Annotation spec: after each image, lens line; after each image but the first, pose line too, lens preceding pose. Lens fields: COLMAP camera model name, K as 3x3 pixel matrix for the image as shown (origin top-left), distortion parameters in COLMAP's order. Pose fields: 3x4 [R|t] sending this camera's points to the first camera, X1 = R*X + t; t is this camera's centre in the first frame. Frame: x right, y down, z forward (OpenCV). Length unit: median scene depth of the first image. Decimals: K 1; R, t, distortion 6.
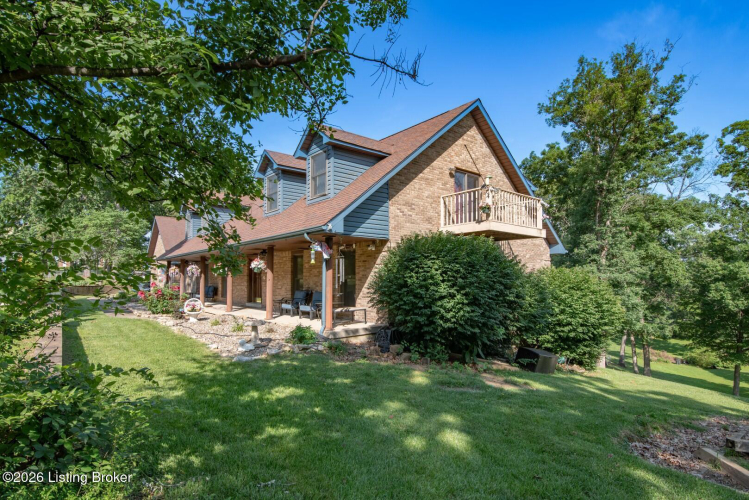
lens RADIAL K [[379.9, 0, 345.5], [0, 379.9, 252.3], [0, 0, 1]] dist [-0.000483, -0.000021]
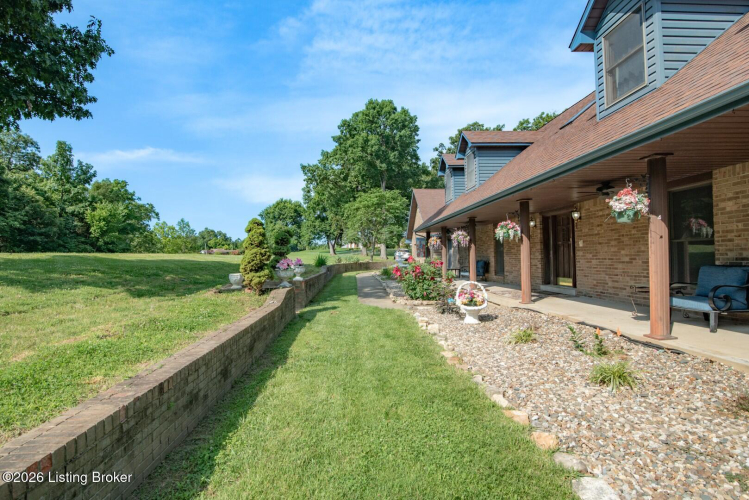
lens RADIAL K [[356.0, 0, 372.3], [0, 356.0, 258.2], [0, 0, 1]] dist [-0.014304, -0.000589]
pose [[0.827854, -0.018645, -0.560634, -0.180928], [0.063321, 0.996165, 0.060373, 0.037157], [0.557359, -0.085479, 0.825860, 0.393362]]
